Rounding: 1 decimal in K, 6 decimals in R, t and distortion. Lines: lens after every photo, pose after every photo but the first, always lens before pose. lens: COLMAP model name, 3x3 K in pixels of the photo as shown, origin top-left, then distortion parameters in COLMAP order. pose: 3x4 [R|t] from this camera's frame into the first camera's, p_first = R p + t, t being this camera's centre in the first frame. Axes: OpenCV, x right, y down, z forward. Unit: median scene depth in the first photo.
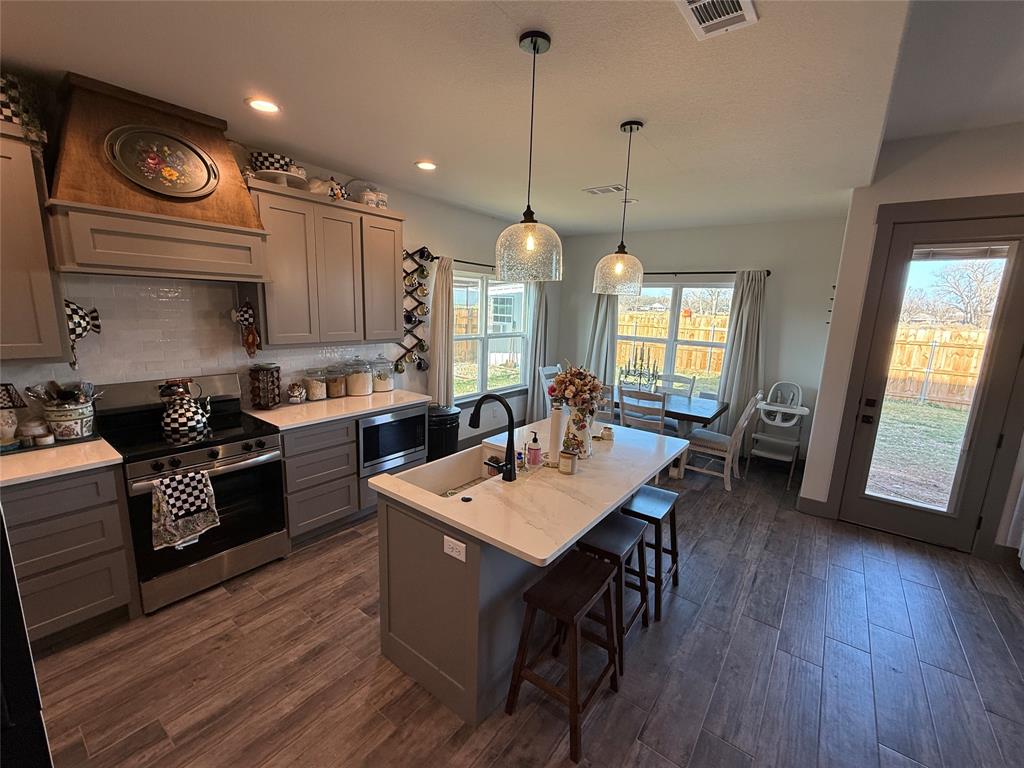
lens RADIAL K [[418.8, 0, 511.3], [0, 418.8, 383.2], [0, 0, 1]] dist [0.000032, -0.000015]
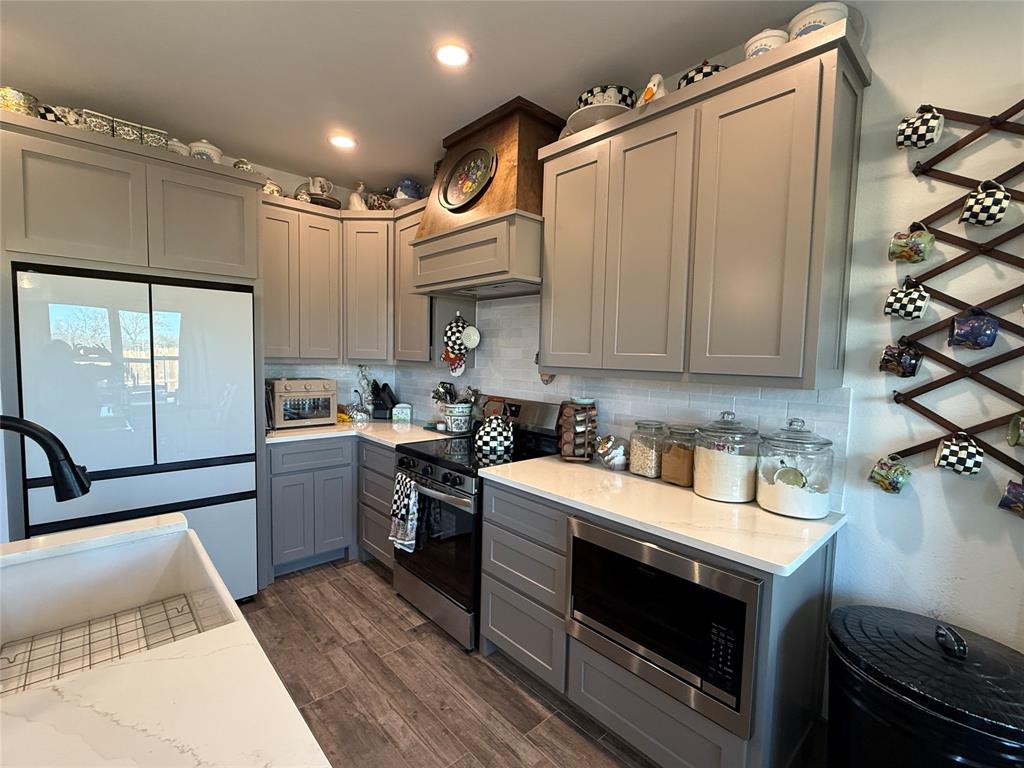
lens RADIAL K [[467.3, 0, 511.4], [0, 467.3, 384.2], [0, 0, 1]] dist [0.001810, -0.001236]
pose [[-0.174551, 0.021875, -0.984405, 0.212218], [-0.207288, 0.976532, 0.058456, -0.090652], [0.962582, 0.214259, -0.165920, 1.013585]]
